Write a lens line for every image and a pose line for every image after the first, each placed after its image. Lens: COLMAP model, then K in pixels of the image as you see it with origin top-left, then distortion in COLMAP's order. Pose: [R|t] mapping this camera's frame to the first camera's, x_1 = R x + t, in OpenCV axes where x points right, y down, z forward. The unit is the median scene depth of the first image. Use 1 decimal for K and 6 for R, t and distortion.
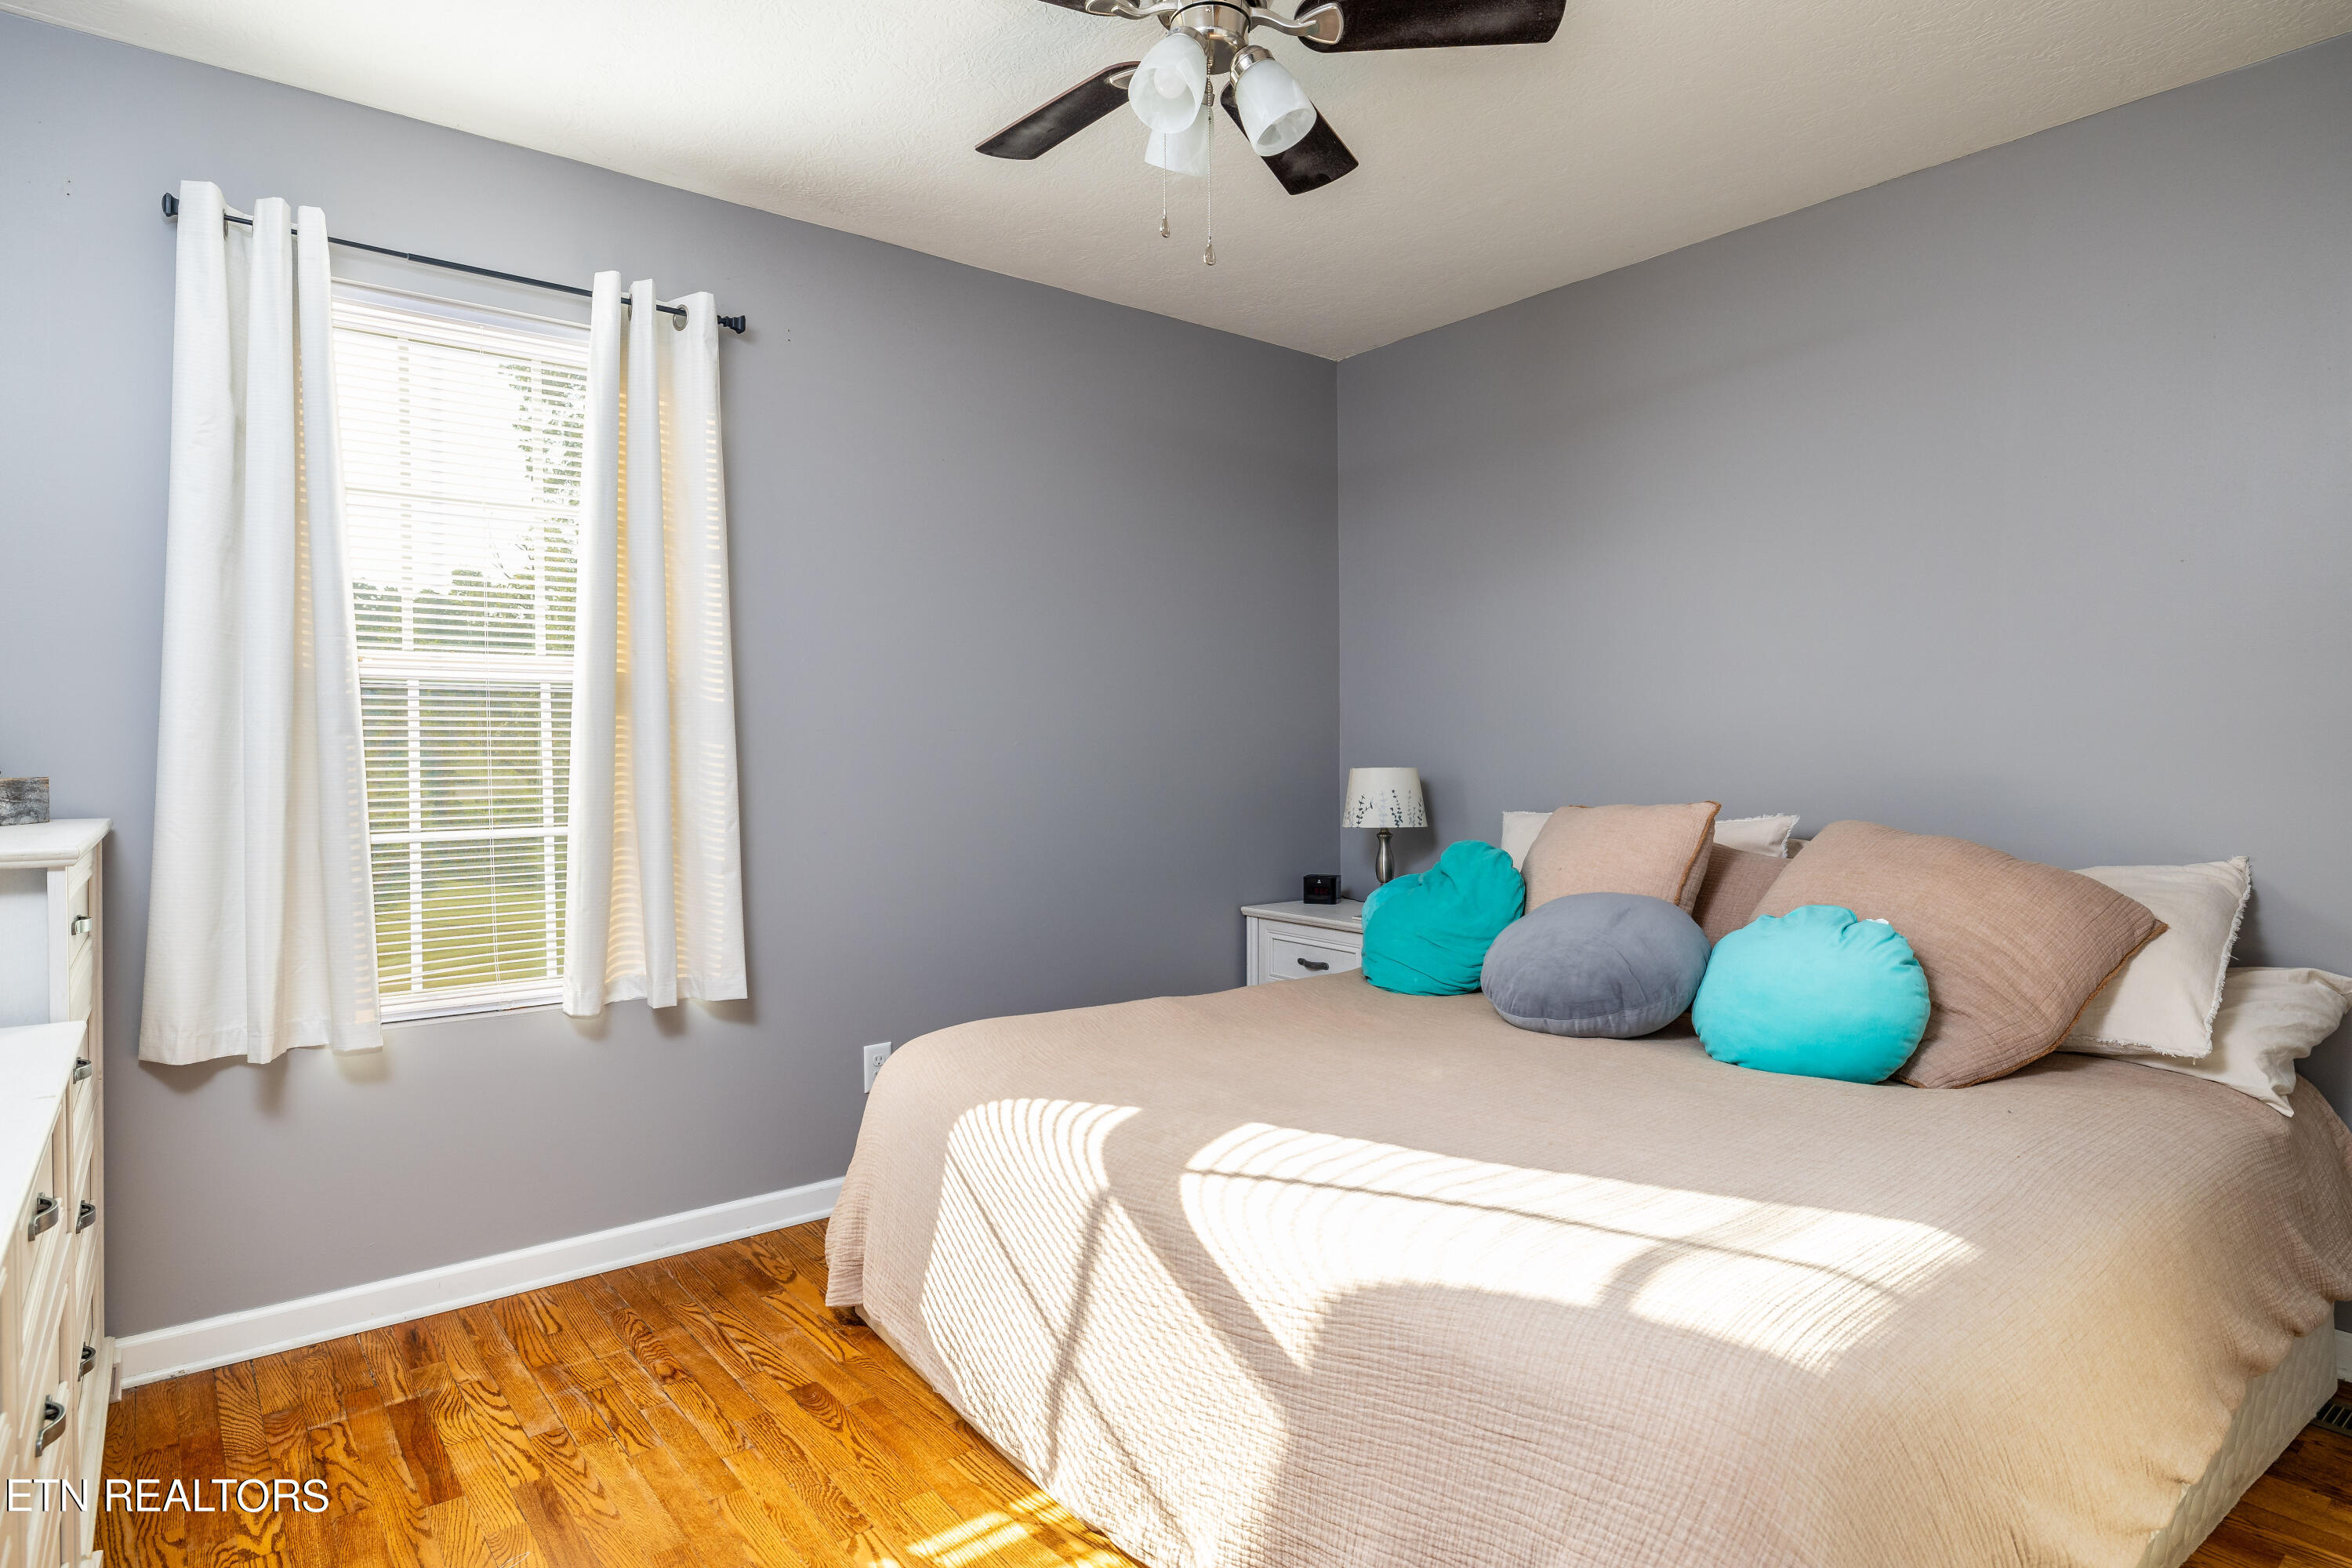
lens RADIAL K [[1291.4, 0, 1173.4], [0, 1291.4, 741.3], [0, 0, 1]] dist [-0.001219, -0.000726]
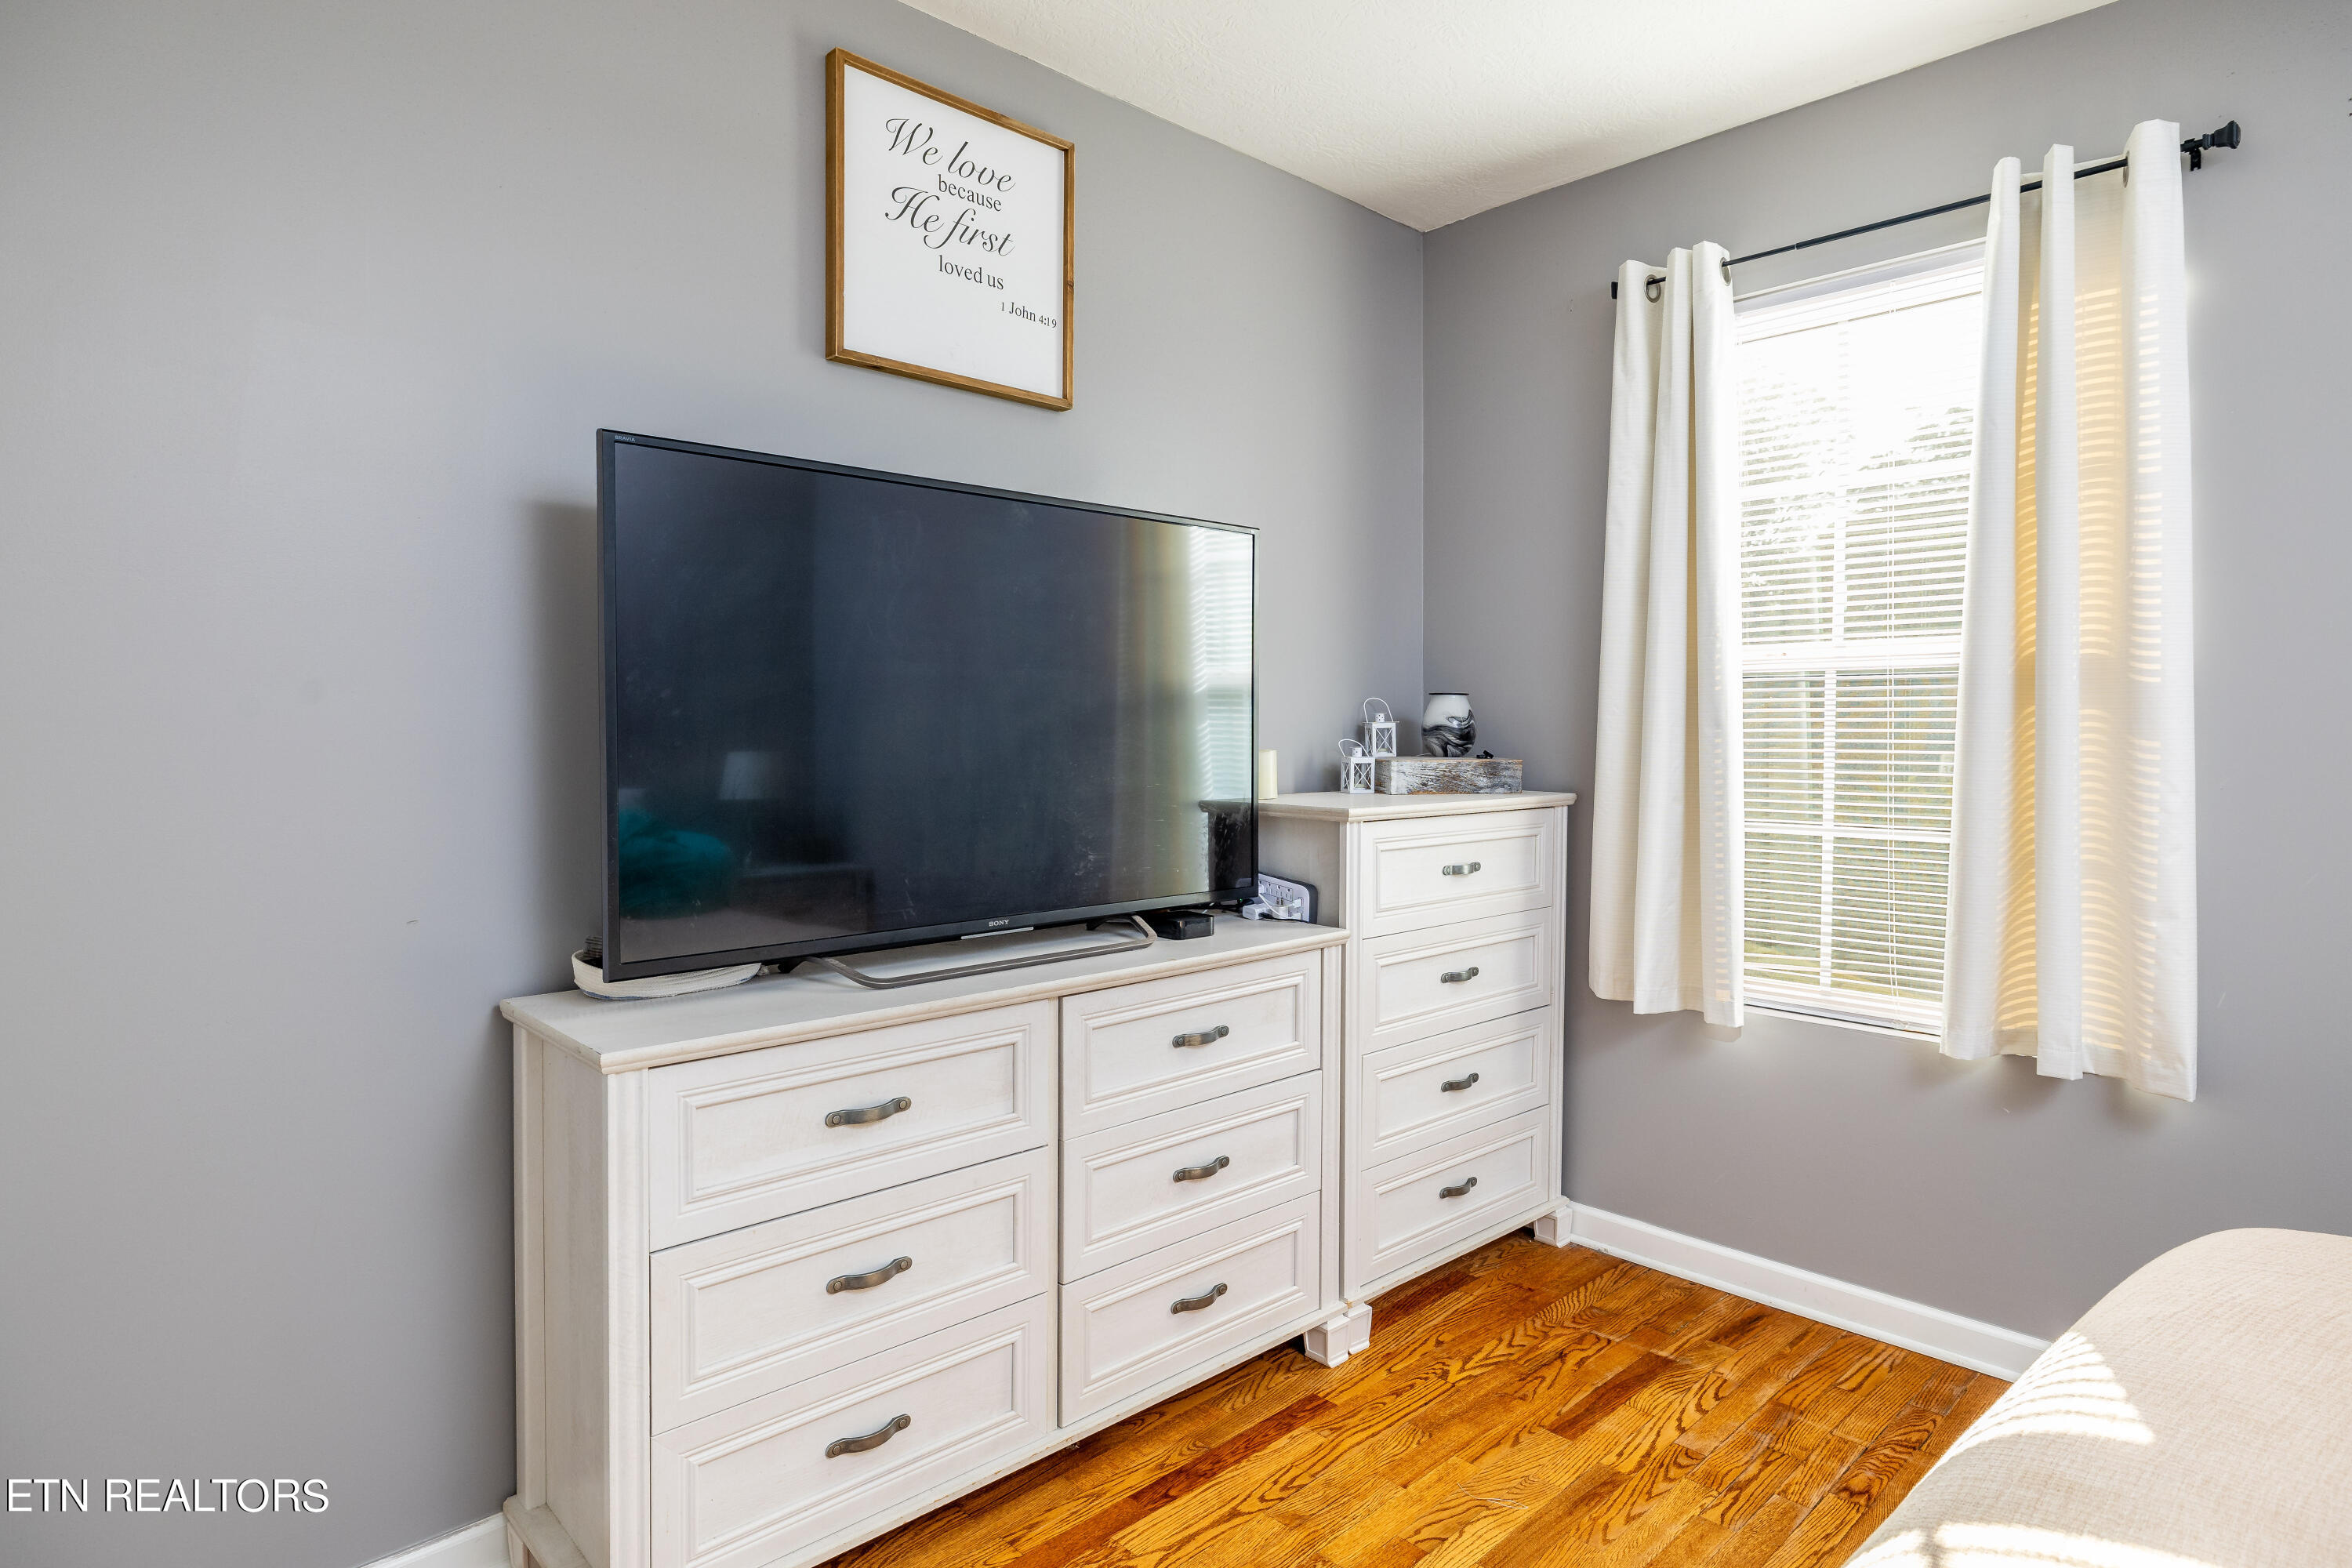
lens RADIAL K [[1291.4, 0, 1173.4], [0, 1291.4, 741.3], [0, 0, 1]] dist [-0.001219, -0.000726]
pose [[0.079198, 0.012147, -0.996785, 0.423126], [0.000143, 0.999926, 0.012197, -0.007635], [0.996859, -0.001109, 0.079190, 0.513207]]
